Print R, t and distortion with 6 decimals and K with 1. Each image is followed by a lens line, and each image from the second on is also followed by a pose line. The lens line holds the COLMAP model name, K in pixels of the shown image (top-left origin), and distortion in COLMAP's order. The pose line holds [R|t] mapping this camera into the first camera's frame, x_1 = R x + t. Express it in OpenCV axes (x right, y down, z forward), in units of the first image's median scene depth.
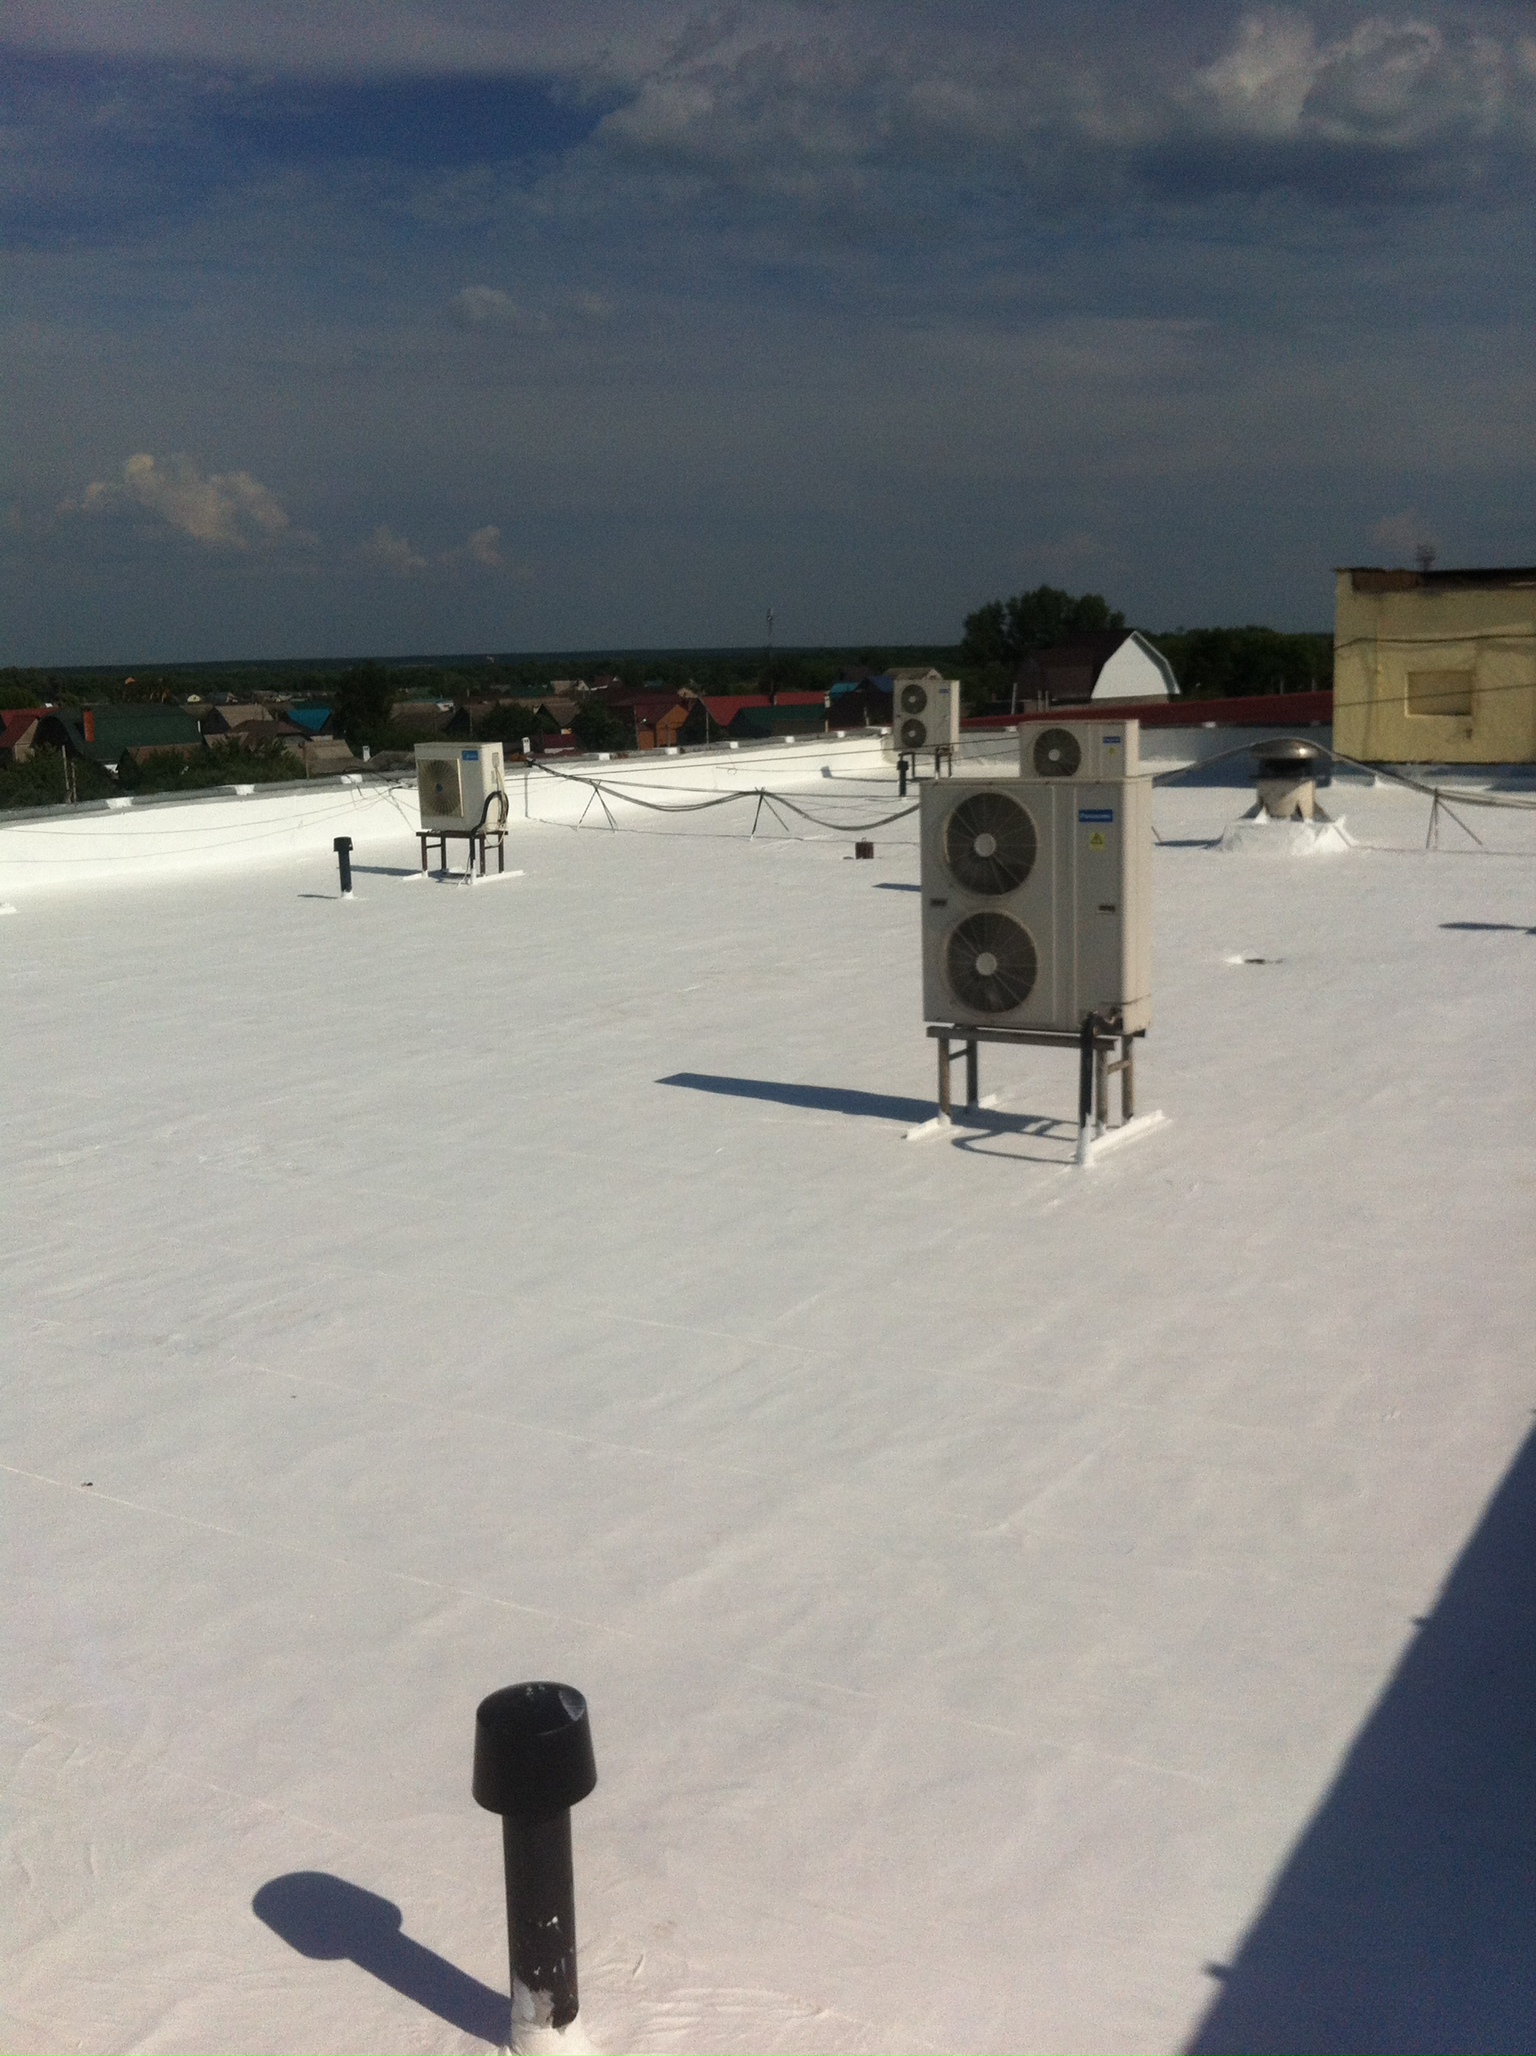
lens RADIAL K [[2030.1, 0, 759.0], [0, 2030.1, 1034.4], [0, 0, 1]] dist [0.110518, -0.341886]
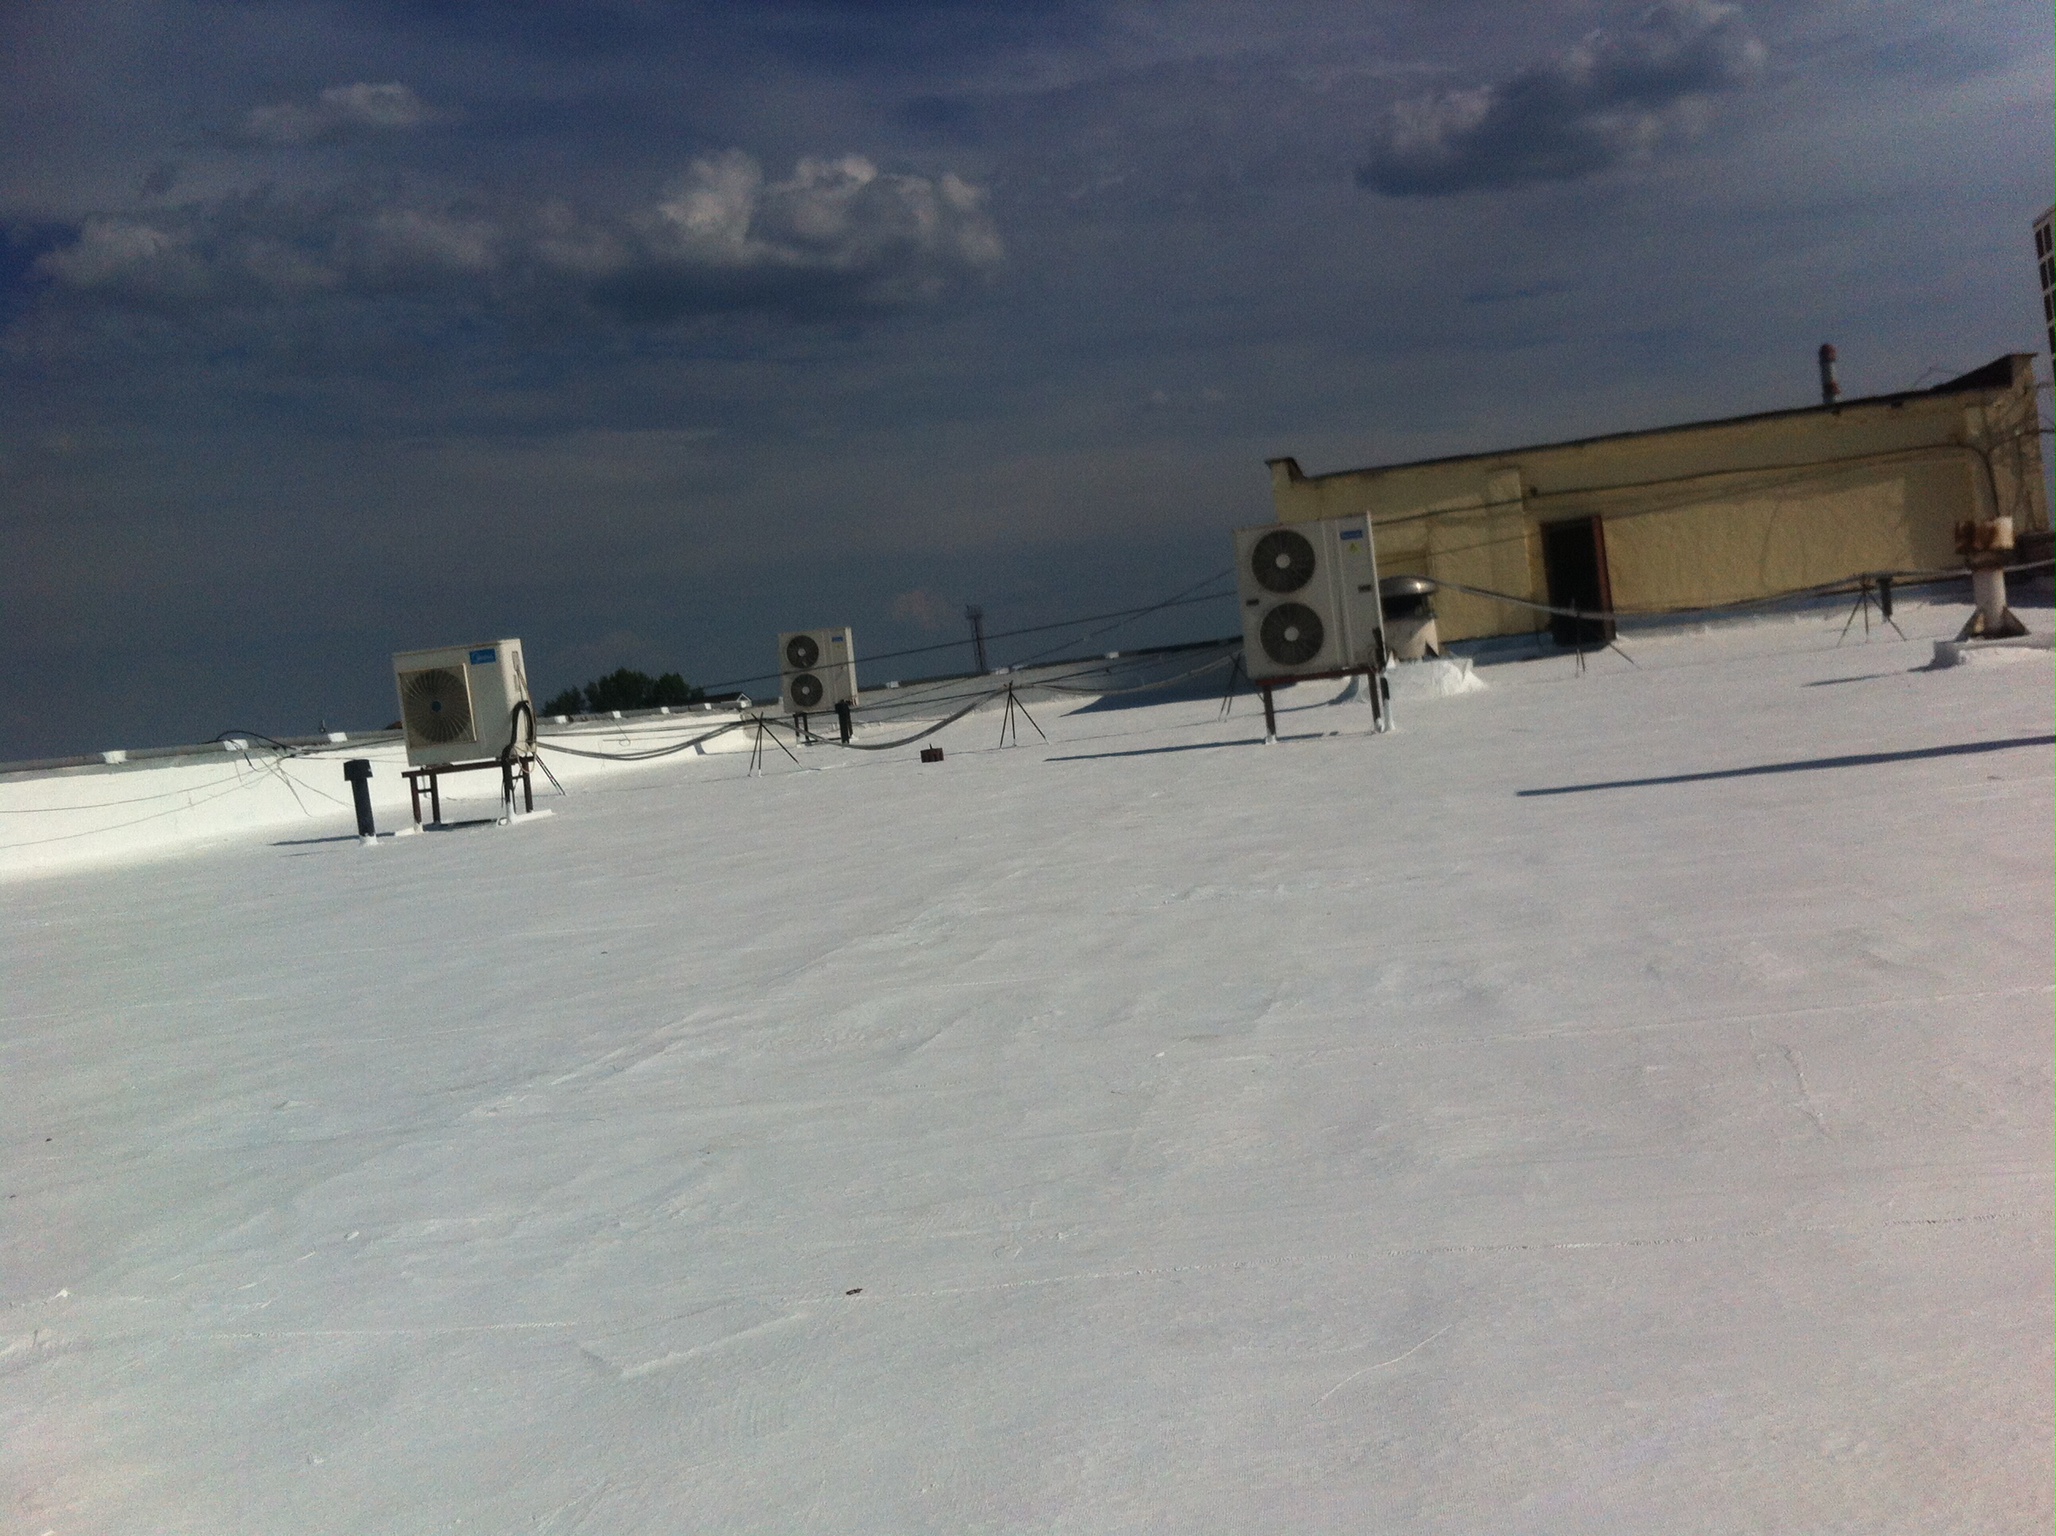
lens RADIAL K [[2018.4, 0, 1028.0], [0, 2018.4, 768.0], [0, 0, 1]] dist [0.088092, -0.281222]
pose [[0.934296, -0.098345, 0.342664, -0.171368], [0.156217, 0.976940, -0.145553, 0.034765], [-0.320448, 0.189519, 0.928114, 0.198804]]
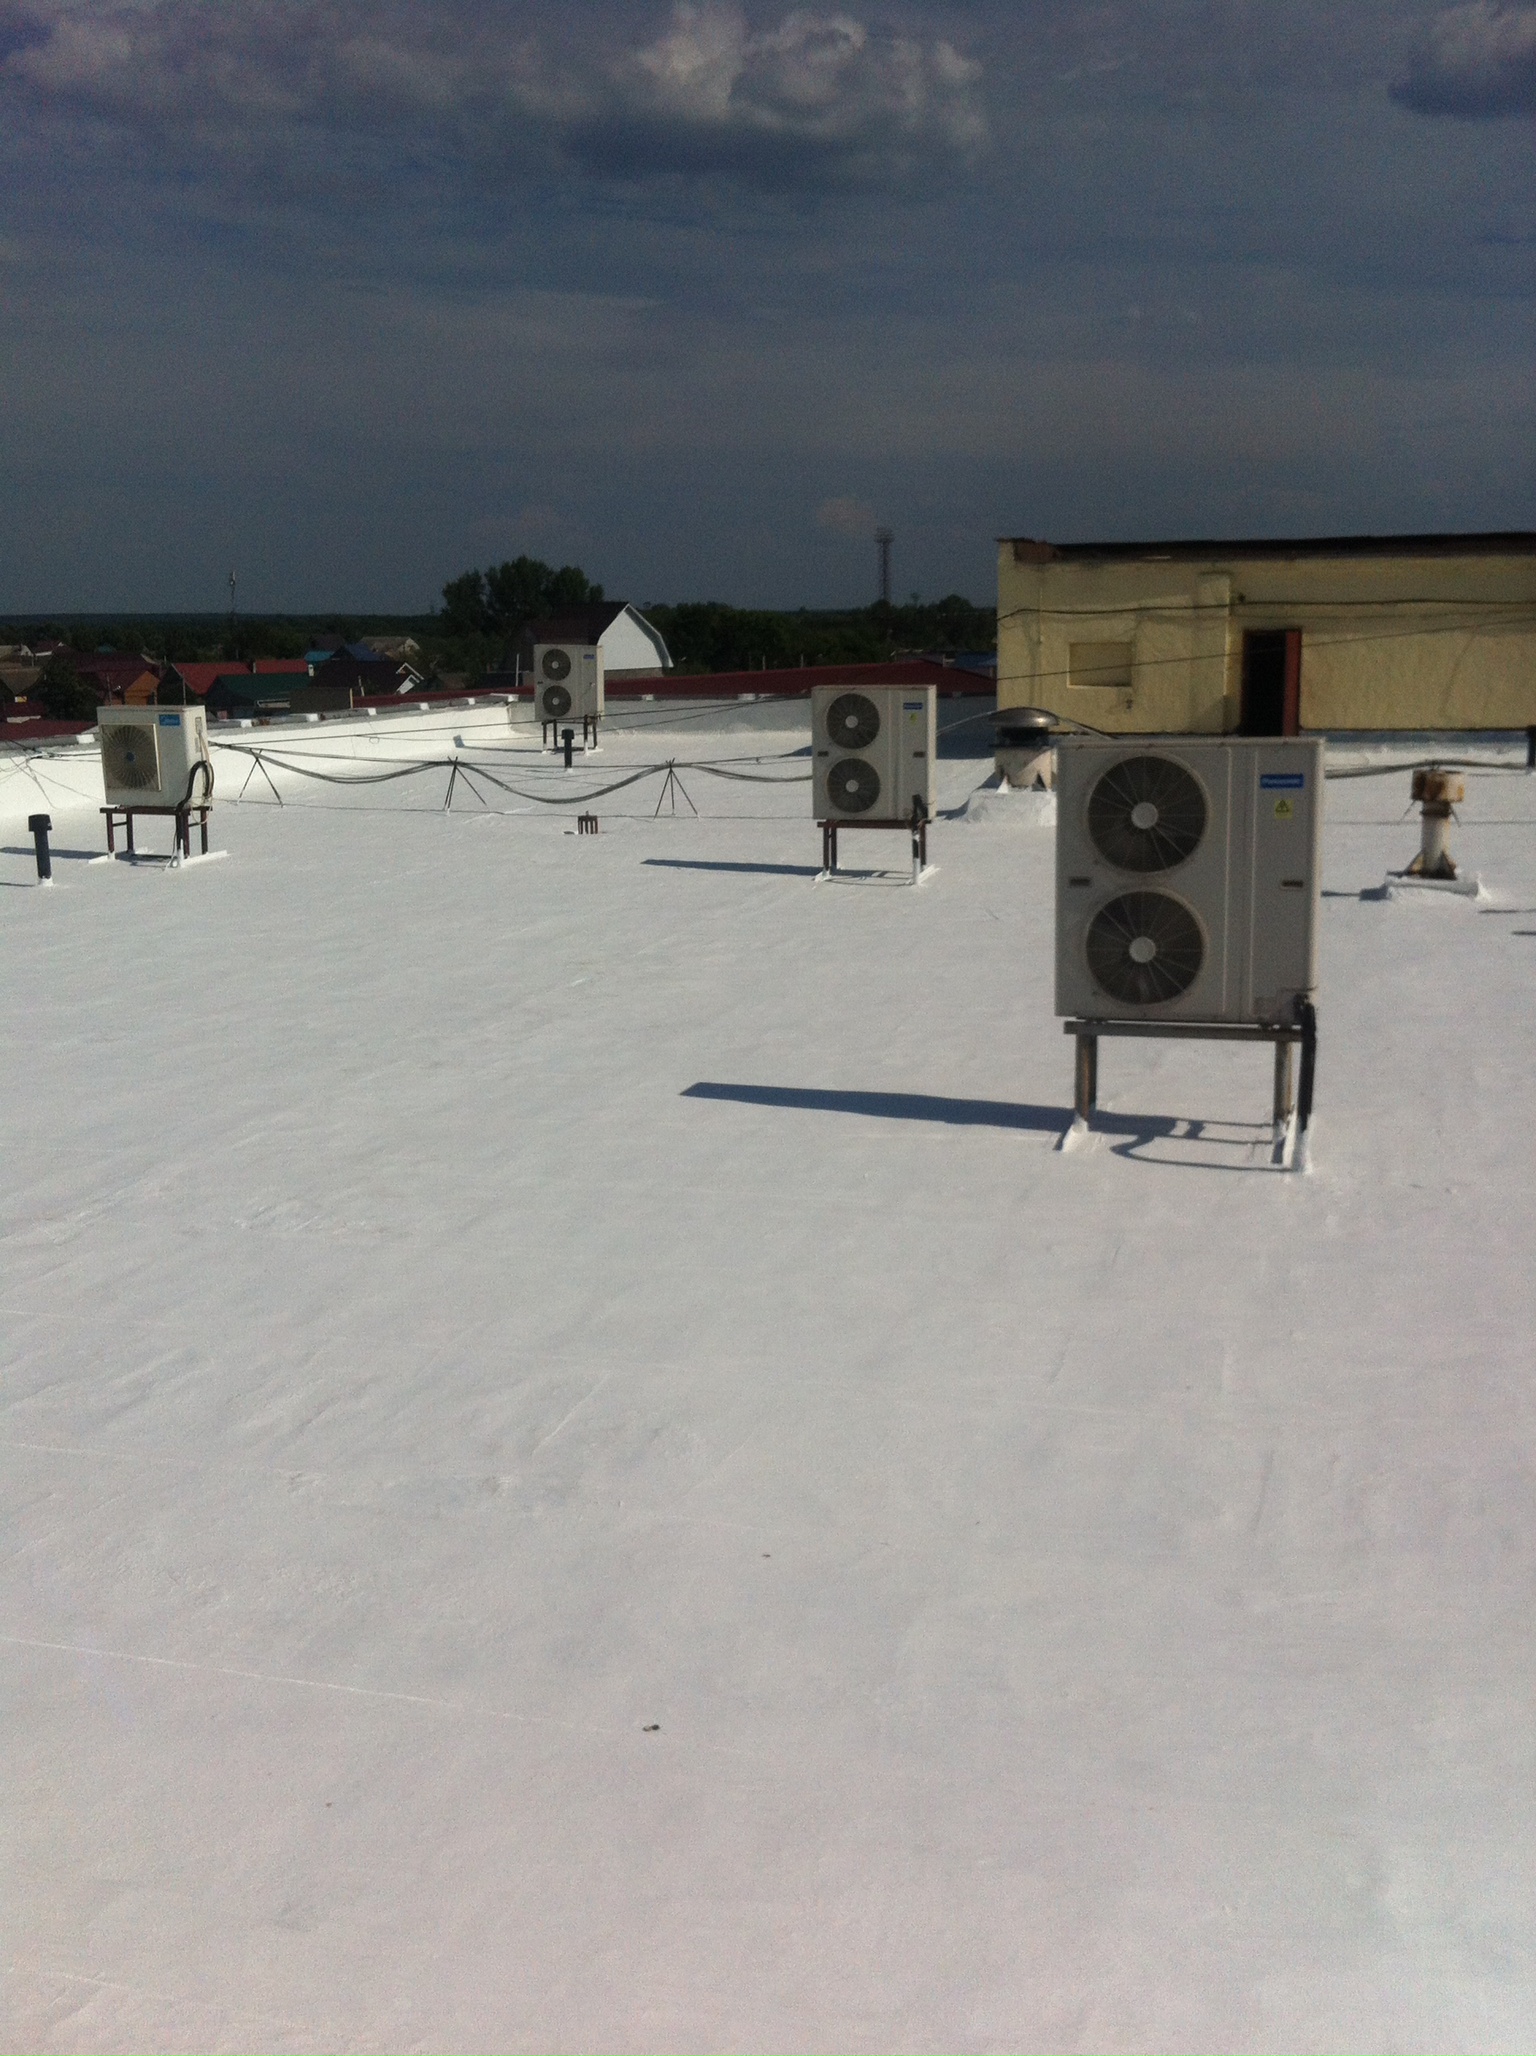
lens RADIAL K [[2030.1, 0, 759.0], [0, 2030.1, 1034.4], [0, 0, 1]] dist [0.110518, -0.341886]
pose [[0.966281, -0.037243, 0.254784, -0.100738], [0.033902, 0.999272, 0.017494, -0.006825], [-0.255250, -0.008266, 0.966840, 0.065965]]
